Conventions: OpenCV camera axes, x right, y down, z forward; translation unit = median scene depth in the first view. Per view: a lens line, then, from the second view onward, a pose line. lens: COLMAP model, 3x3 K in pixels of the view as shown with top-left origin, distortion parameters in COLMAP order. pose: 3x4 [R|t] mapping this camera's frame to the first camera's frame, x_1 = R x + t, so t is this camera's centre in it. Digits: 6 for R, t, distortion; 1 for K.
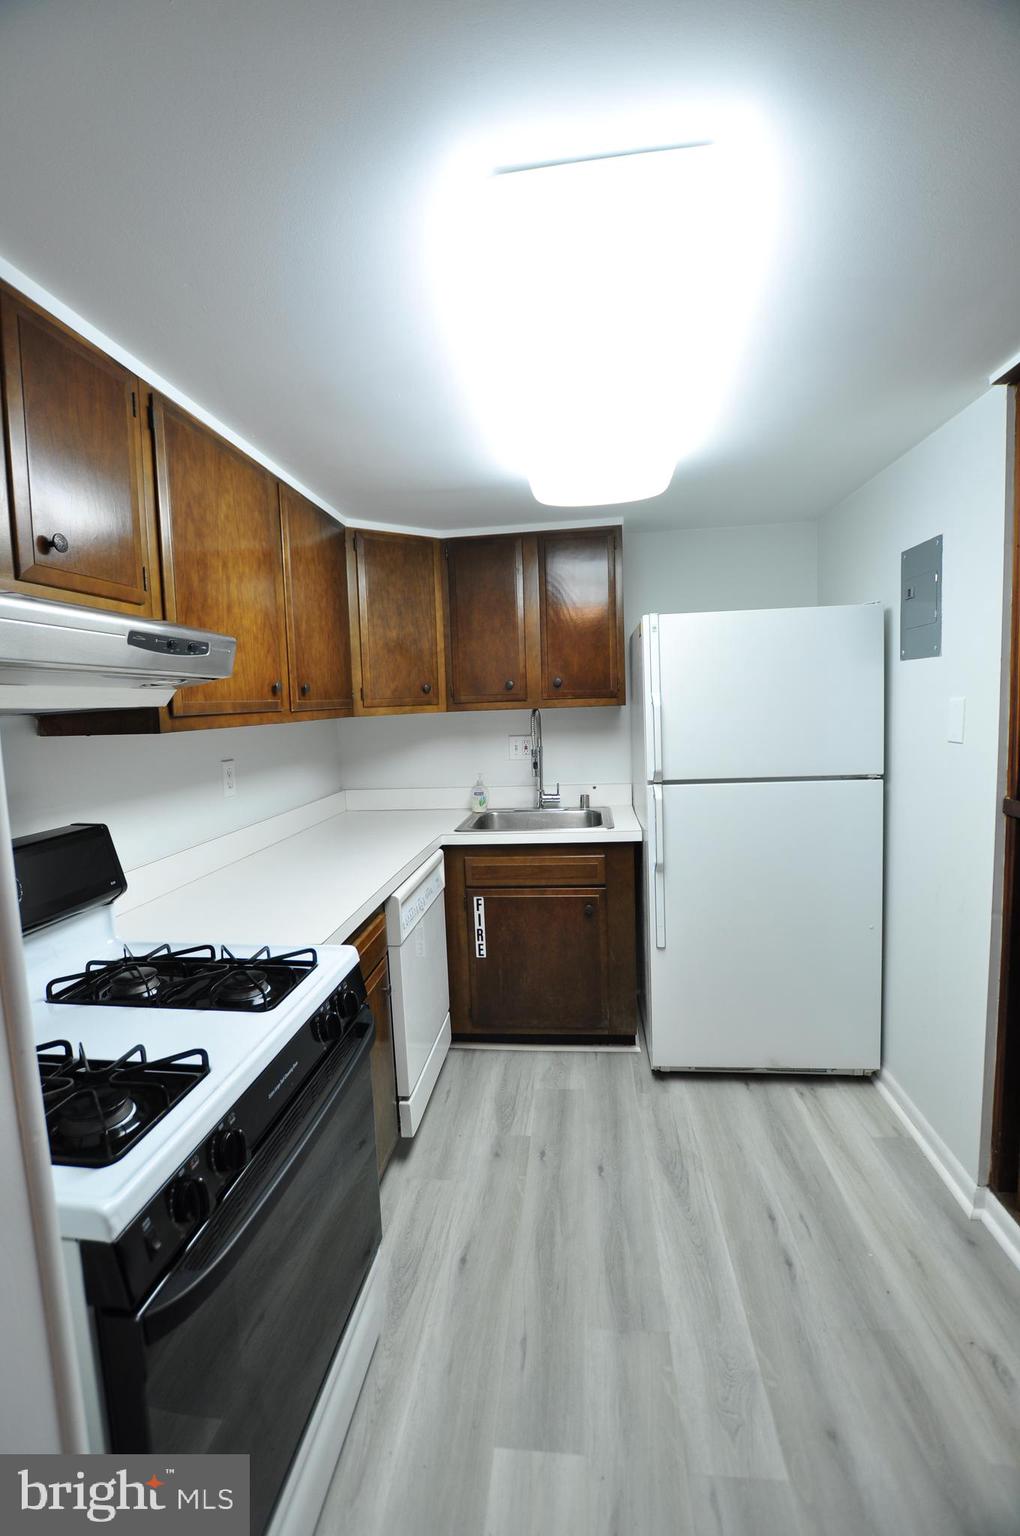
lens RADIAL K [[674.6, 0, 507.8], [0, 674.6, 762.2], [0, 0, 1]] dist [-0.024701, 0.000434]
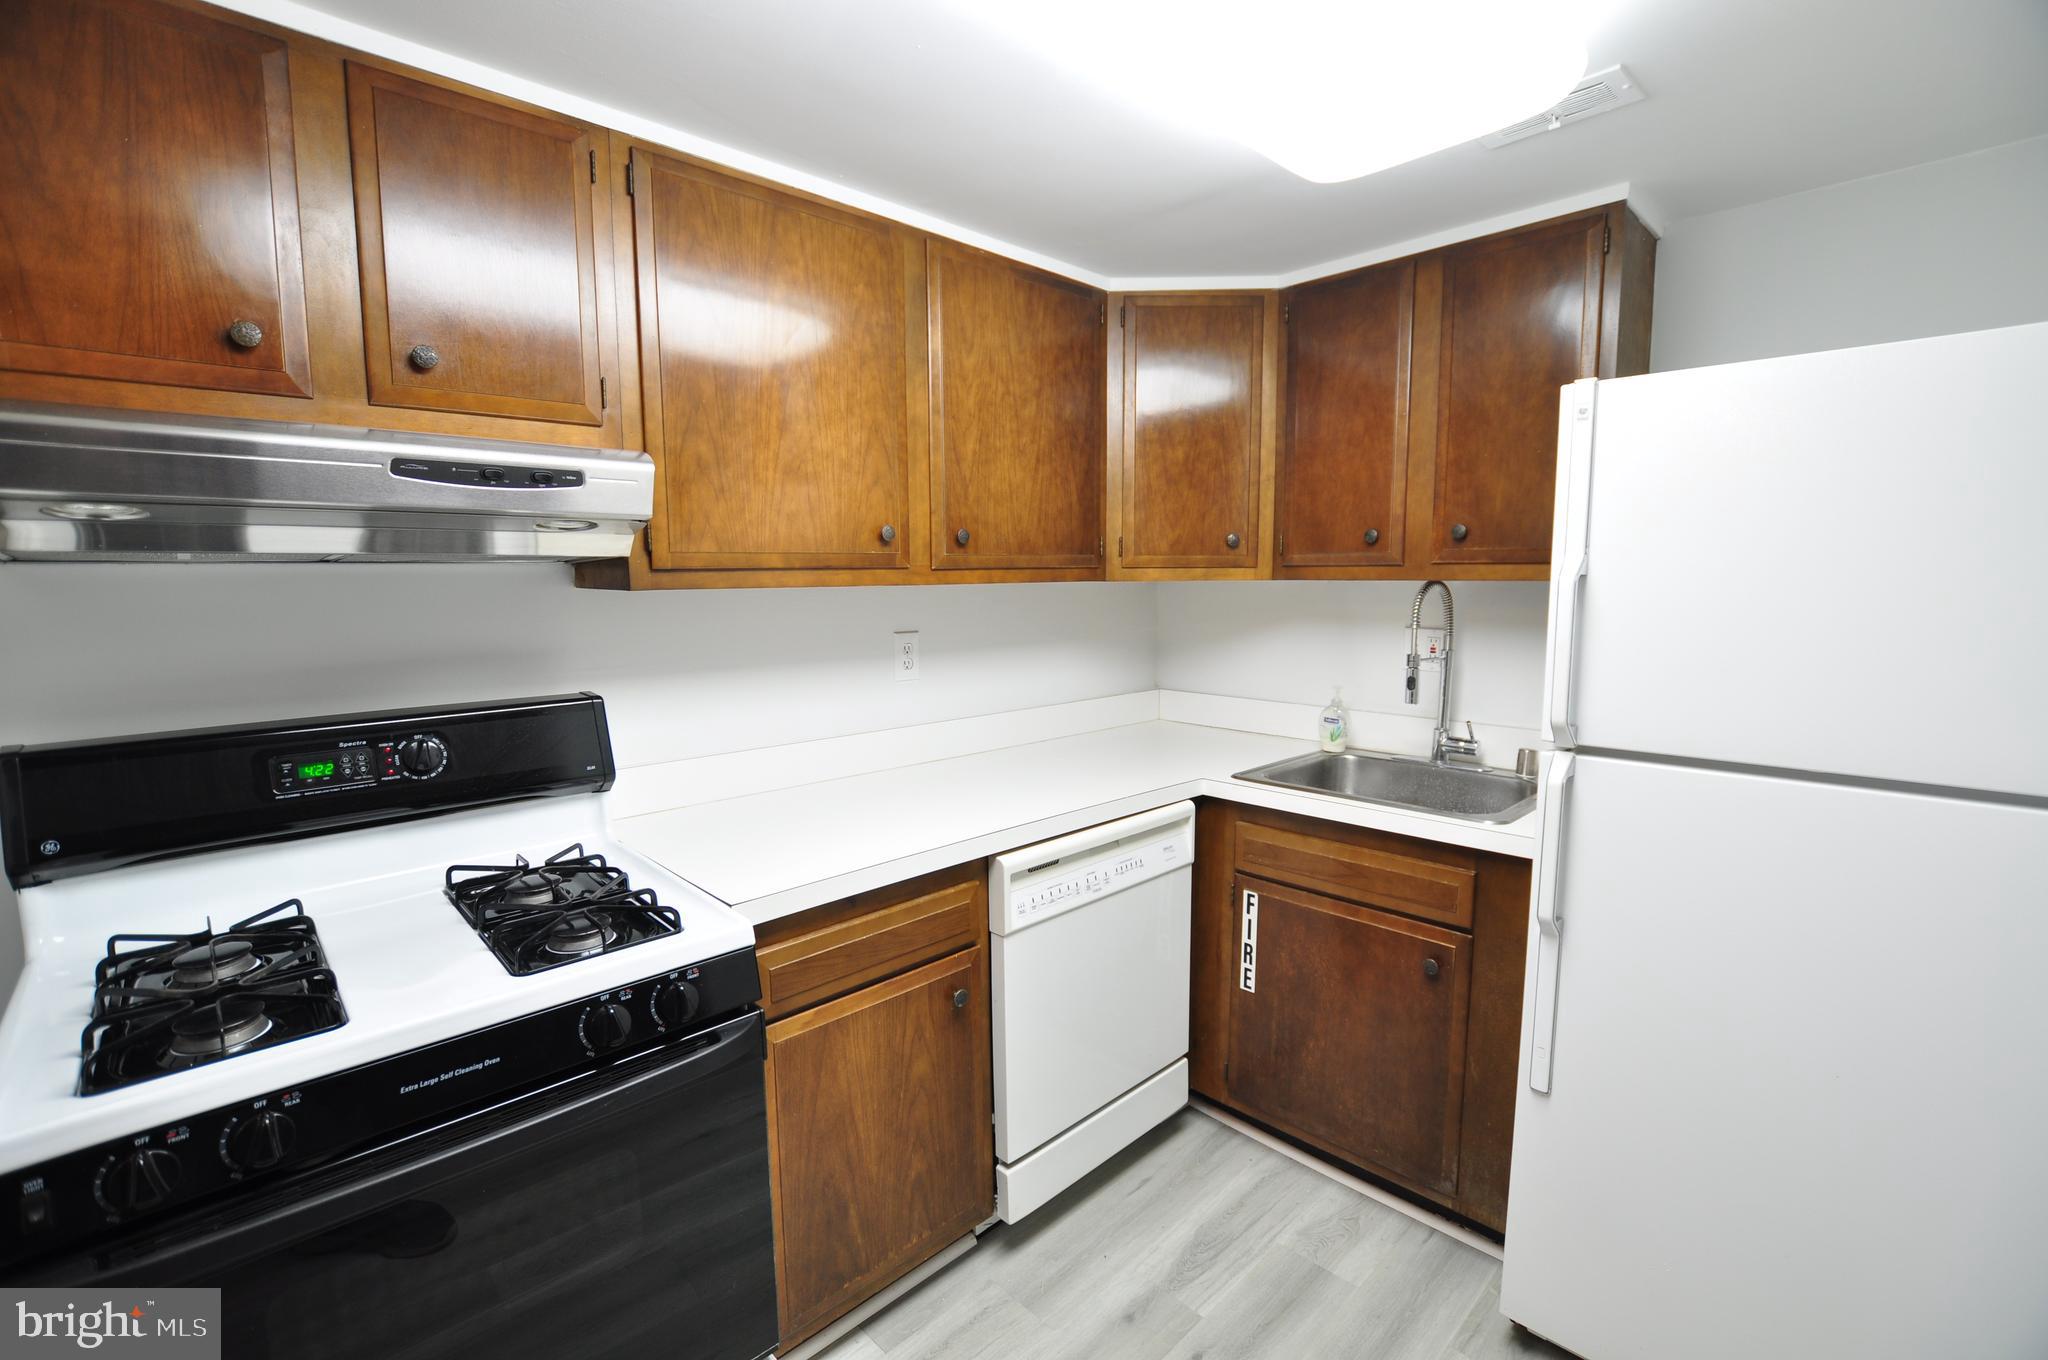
lens RADIAL K [[899.4, 0, 1043.0], [0, 899.4, 680.7], [0, 0, 1]] dist [-0.024701, 0.000434]
pose [[0.777397, 0.107463, -0.619763, 0.335395], [-0.080000, 0.994188, 0.072038, -0.033476], [0.623902, -0.006421, 0.781476, 0.308902]]
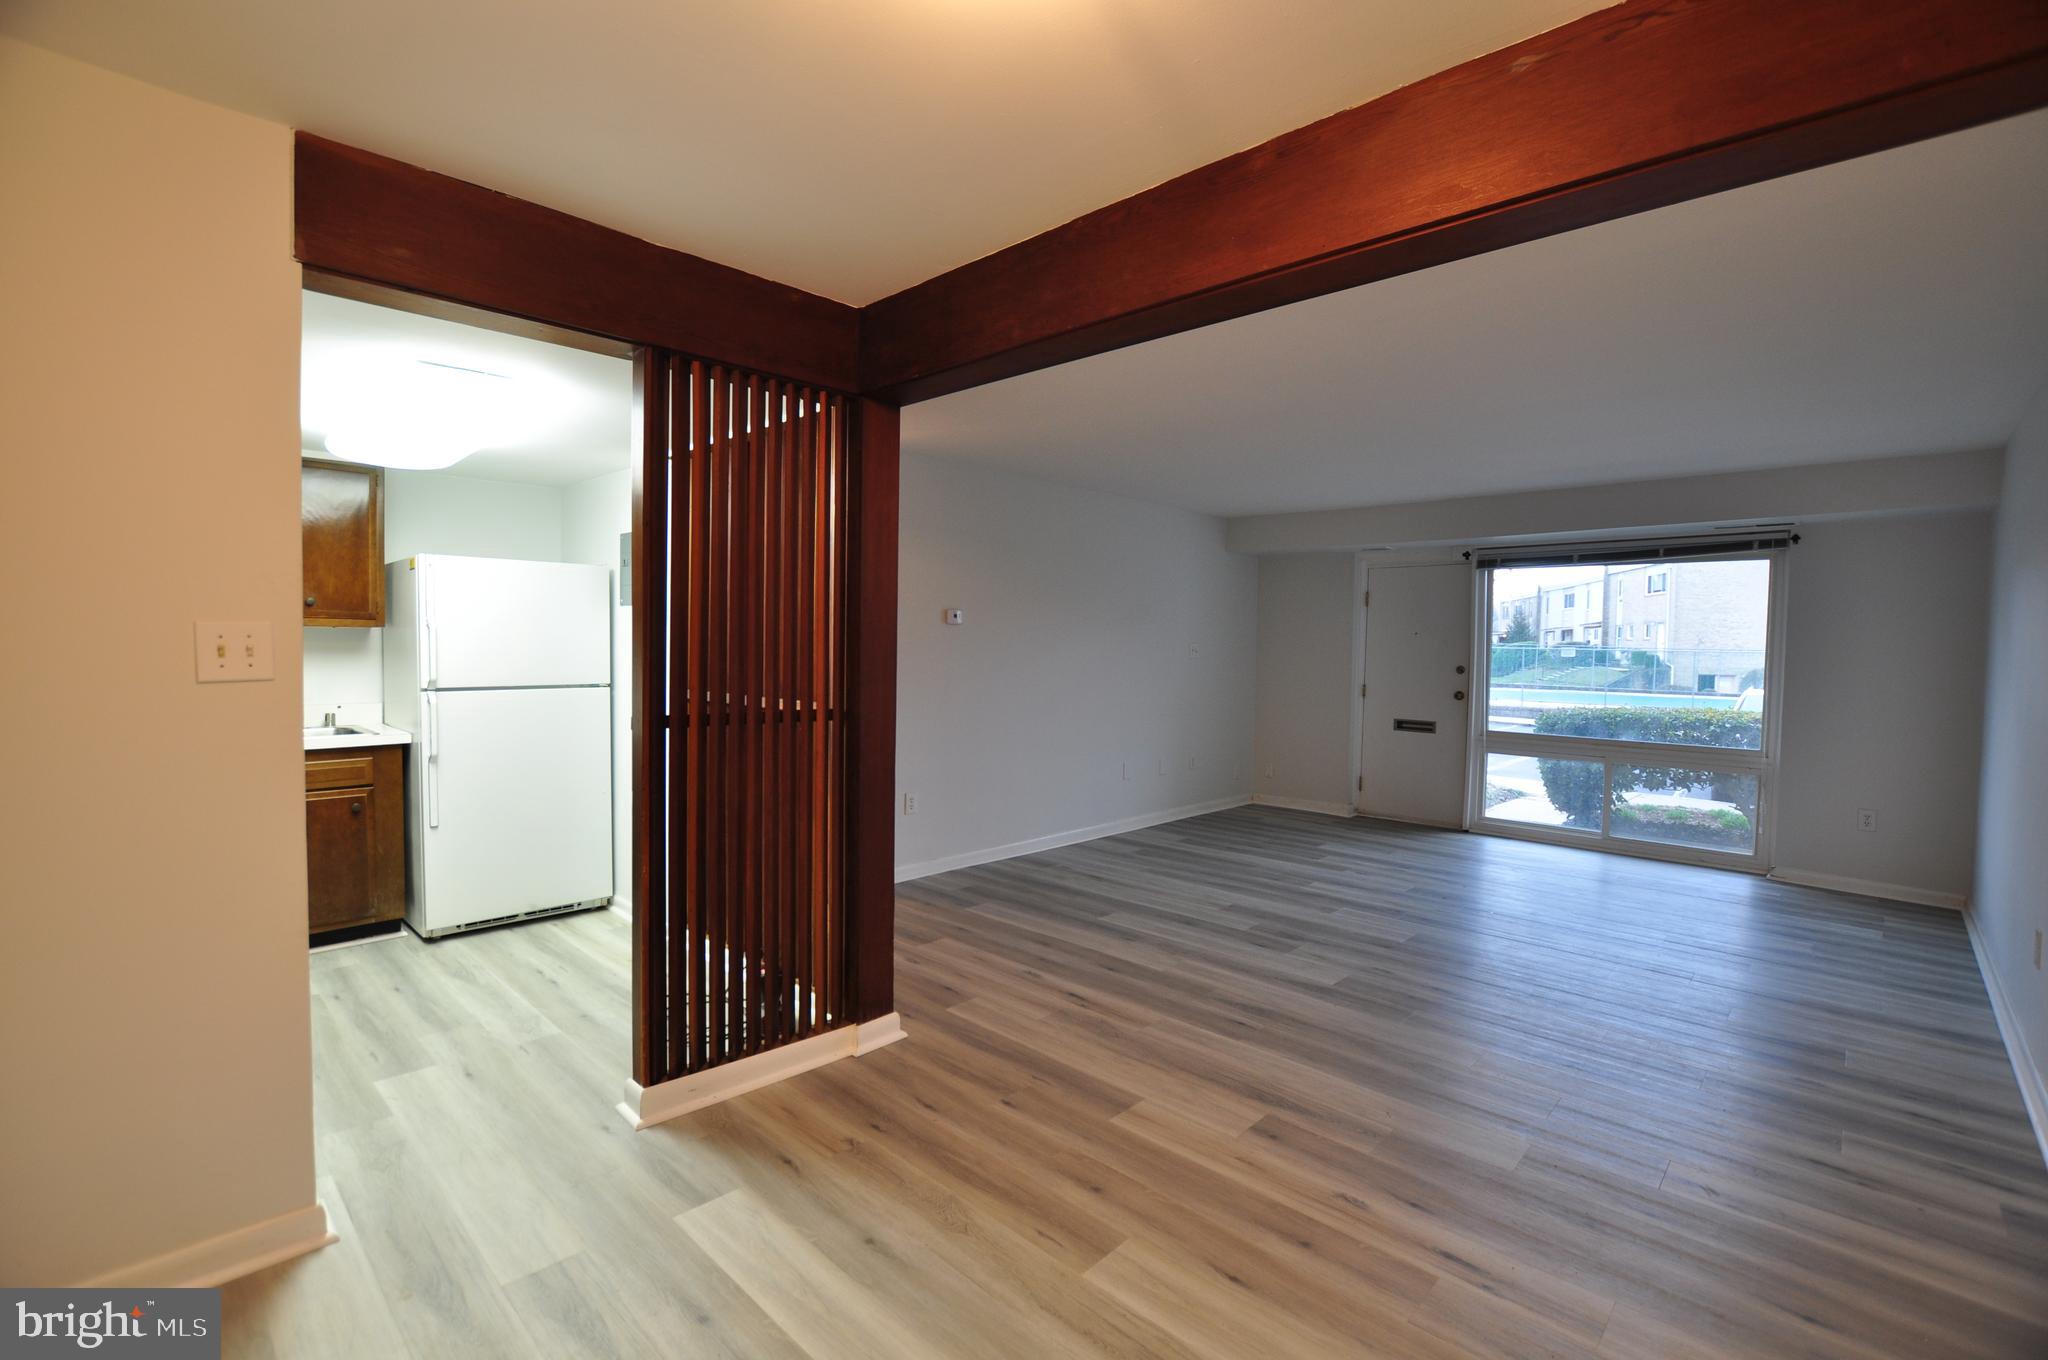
lens RADIAL K [[899.4, 0, 1036.5], [0, 899.4, 679.0], [0, 0, 1]] dist [-0.024701, 0.000434]
pose [[0.598409, 0.014019, 0.801068, -0.437664], [0.033600, 0.998528, -0.042574, 0.122363], [-0.800486, 0.052392, 0.597057, -0.897627]]
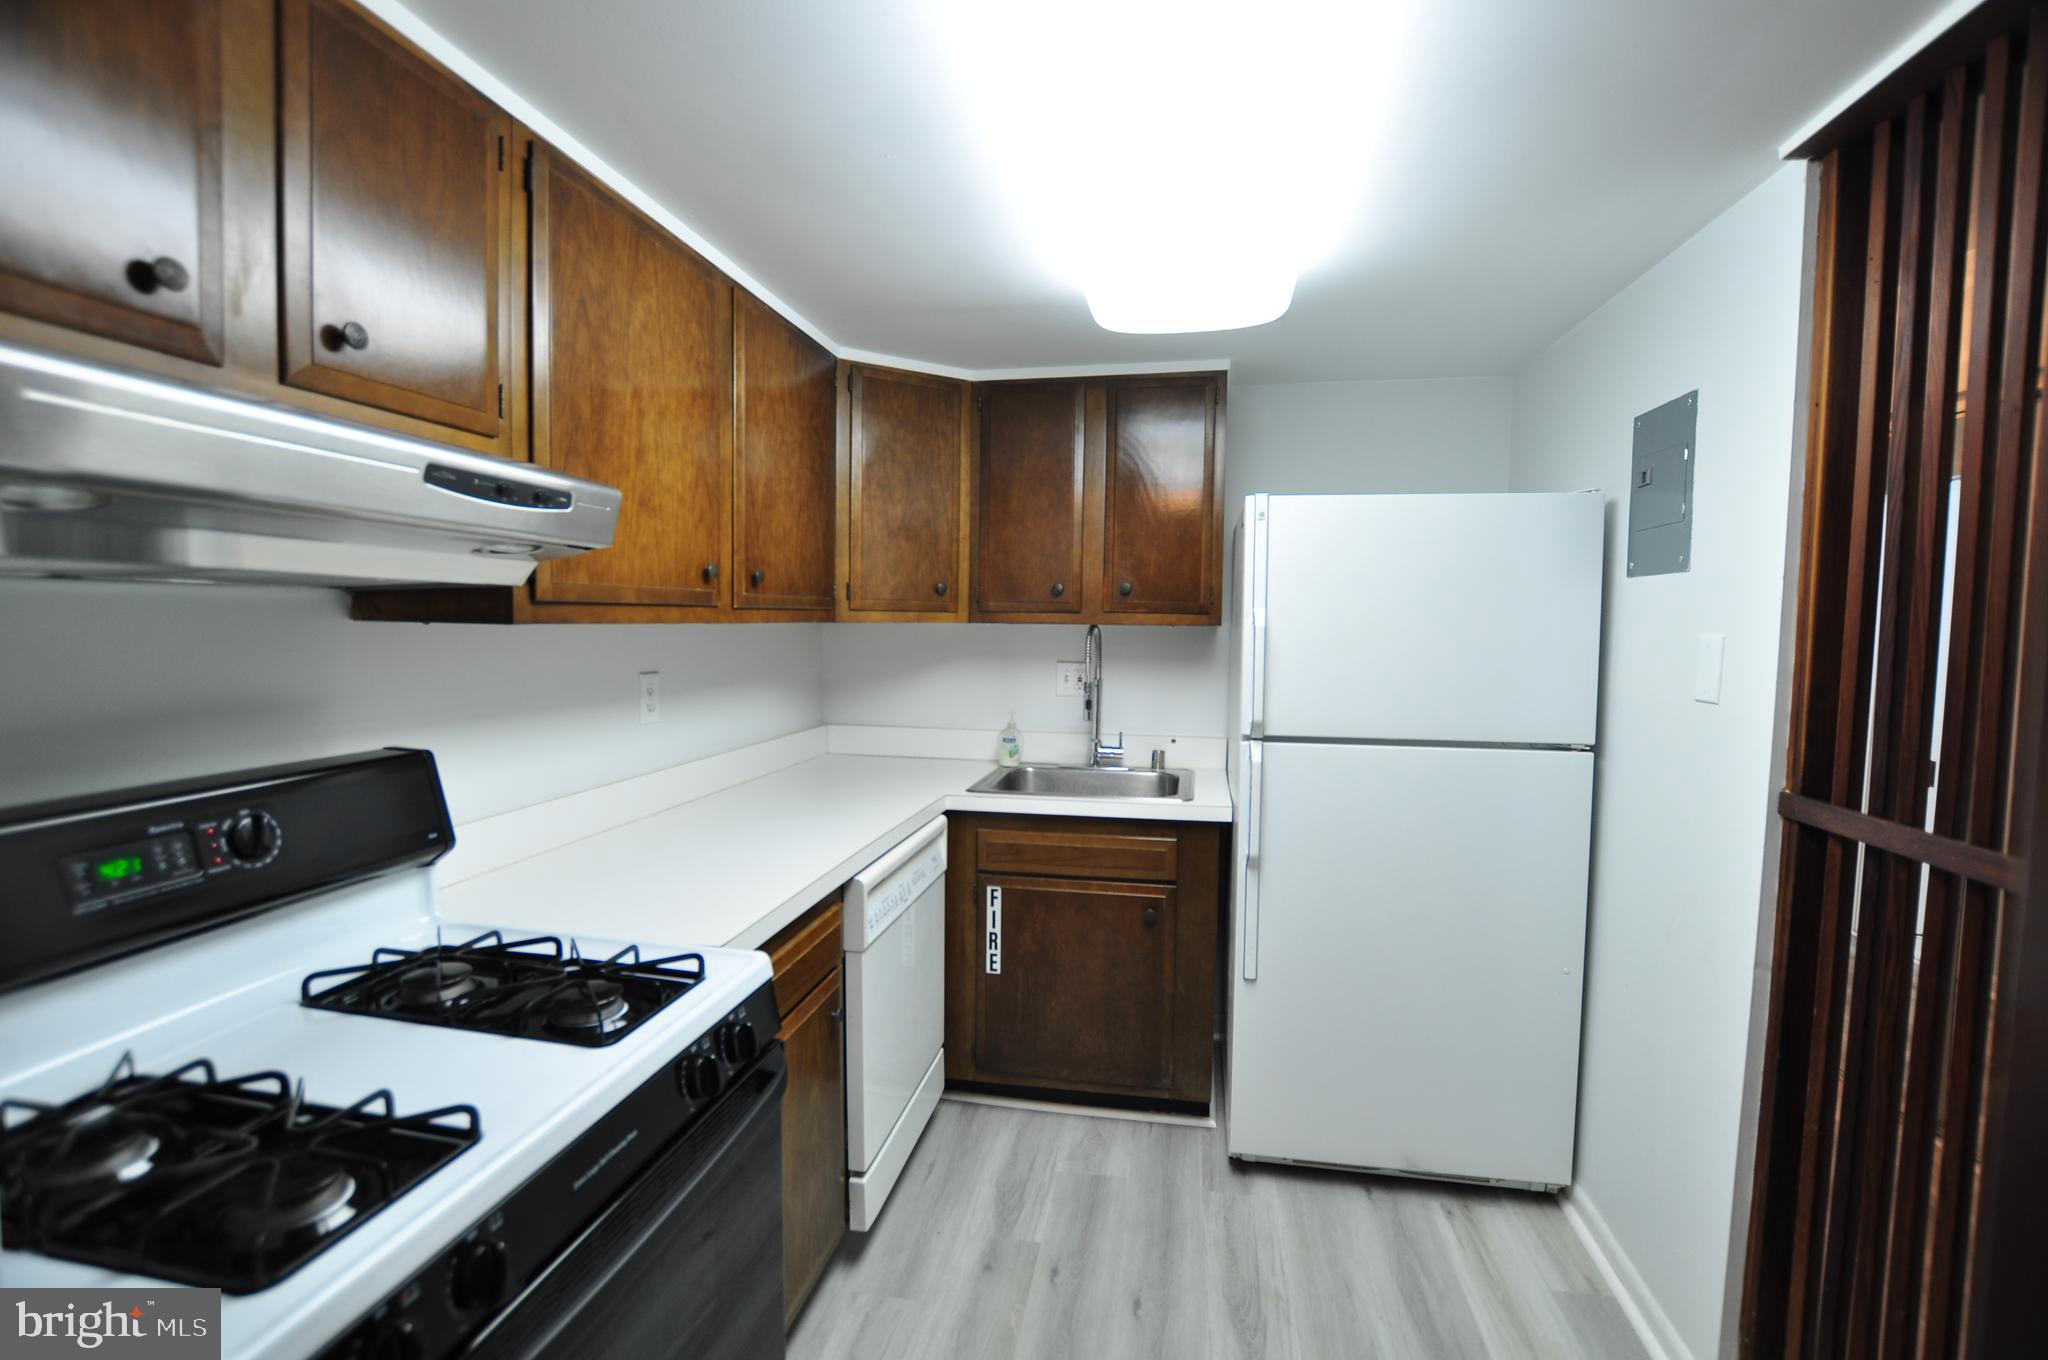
lens RADIAL K [[899.4, 0, 1033.6], [0, 899.4, 677.5], [0, 0, 1]] dist [-0.024701, 0.000434]
pose [[0.996766, 0.053423, -0.060030, 0.049604], [-0.054979, 0.998185, -0.024579, 0.003389], [0.058608, 0.027800, 0.997894, 0.071815]]
